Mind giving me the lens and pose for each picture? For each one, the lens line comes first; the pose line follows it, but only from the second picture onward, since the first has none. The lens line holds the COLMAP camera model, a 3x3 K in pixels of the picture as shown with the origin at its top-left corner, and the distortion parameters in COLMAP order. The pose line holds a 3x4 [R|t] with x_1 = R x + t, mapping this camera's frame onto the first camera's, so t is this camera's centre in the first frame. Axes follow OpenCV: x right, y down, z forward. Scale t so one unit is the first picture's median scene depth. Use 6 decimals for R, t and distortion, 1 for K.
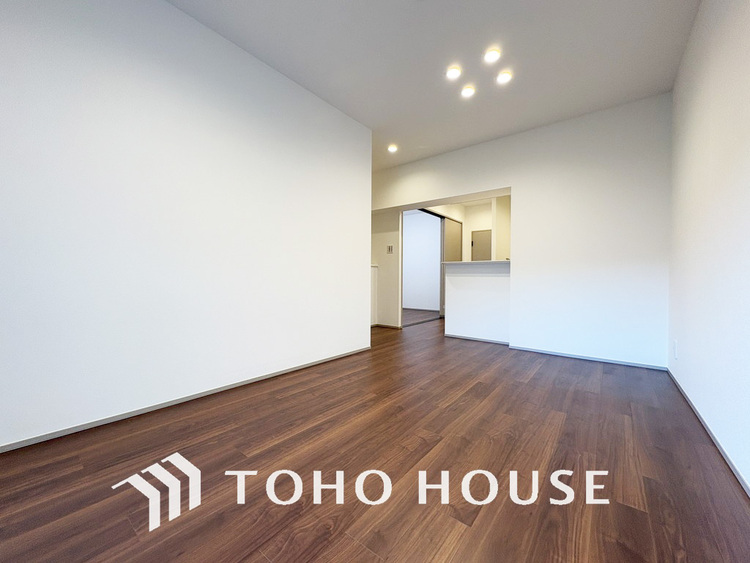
lens RADIAL K [[299.6, 0, 371.8], [0, 299.6, 282.2], [0, 0, 1]] dist [-0.003409, 0.000077]
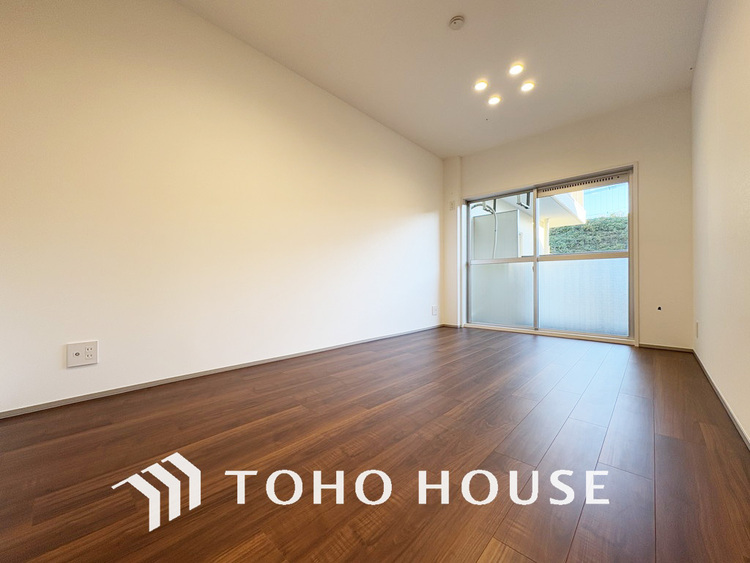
lens RADIAL K [[299.6, 0, 374.4], [0, 299.6, 280.1], [0, 0, 1]] dist [-0.003409, 0.000077]
pose [[-0.997036, -0.007390, 0.076580, 0.203808], [-0.006519, 0.999911, 0.011607, 0.028752], [-0.076659, 0.011074, -0.996996, 1.123718]]
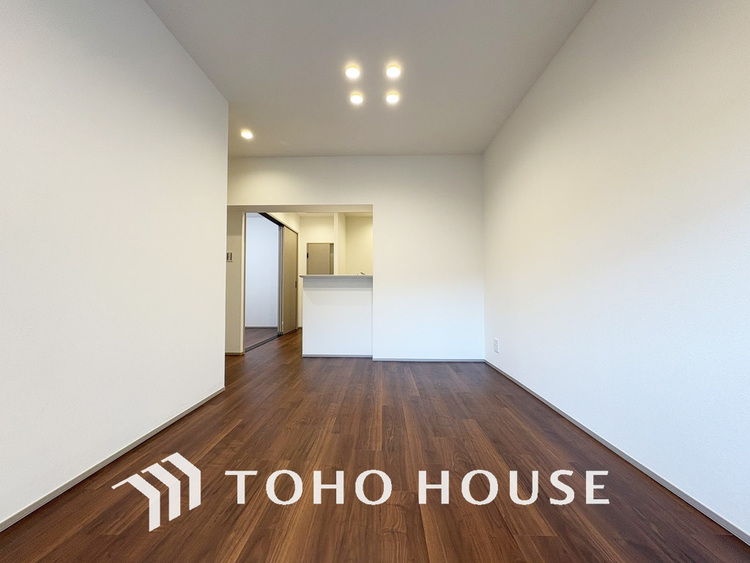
lens RADIAL K [[299.6, 0, 375.3], [0, 299.6, 281.3], [0, 0, 1]] dist [-0.003409, 0.000077]
pose [[0.795949, 0.010214, 0.605278, -0.157063], [0.013174, 0.999329, -0.034188, -0.016333], [-0.605221, 0.035186, 0.795280, 0.174188]]
